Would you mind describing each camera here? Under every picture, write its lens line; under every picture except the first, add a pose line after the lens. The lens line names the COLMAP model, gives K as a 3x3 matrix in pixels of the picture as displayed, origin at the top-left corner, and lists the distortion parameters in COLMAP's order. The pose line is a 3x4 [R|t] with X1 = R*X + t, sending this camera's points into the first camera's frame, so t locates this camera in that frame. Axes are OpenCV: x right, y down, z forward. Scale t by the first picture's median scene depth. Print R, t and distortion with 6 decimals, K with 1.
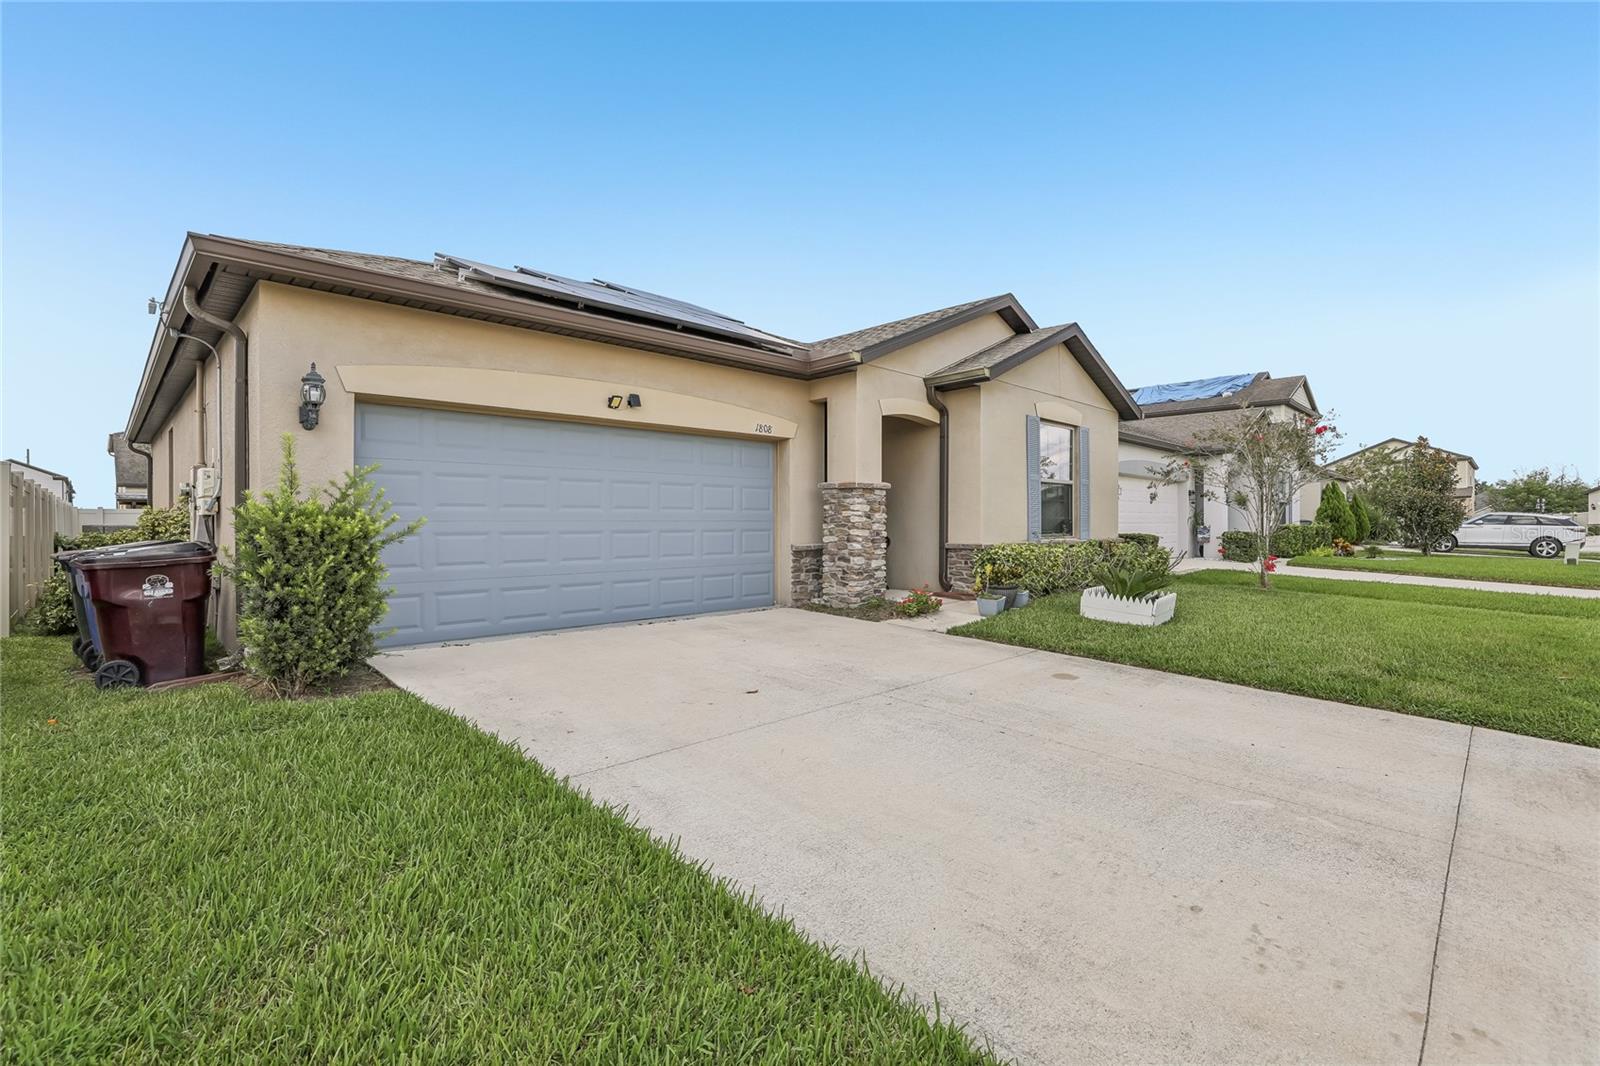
lens RADIAL K [[730.7, 0, 798.8], [0, 730.7, 531.6], [0, 0, 1]] dist [-0.036825, 0.008307]
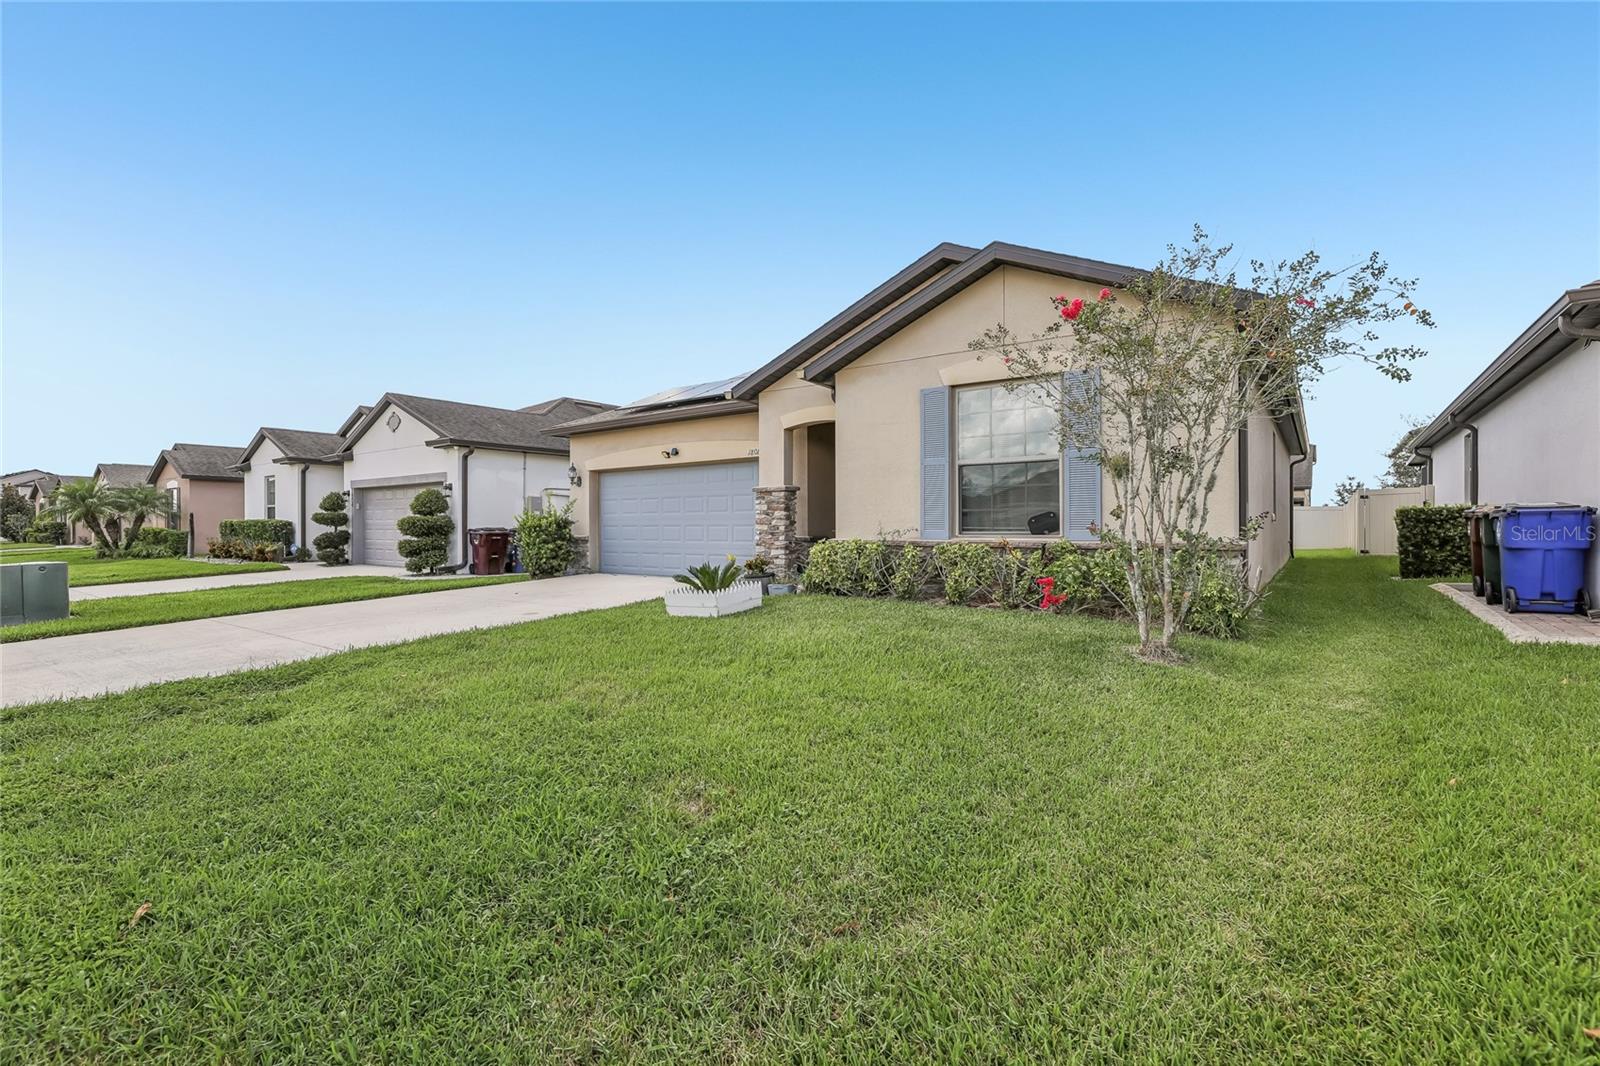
lens RADIAL K [[730.7, 0, 799.7], [0, 730.7, 528.2], [0, 0, 1]] dist [-0.036825, 0.008307]
pose [[0.153076, 0.002079, -0.988212, 1.324875], [-0.009553, 0.999954, 0.000624, 0.002254], [0.988168, 0.009345, 0.153089, 0.861916]]
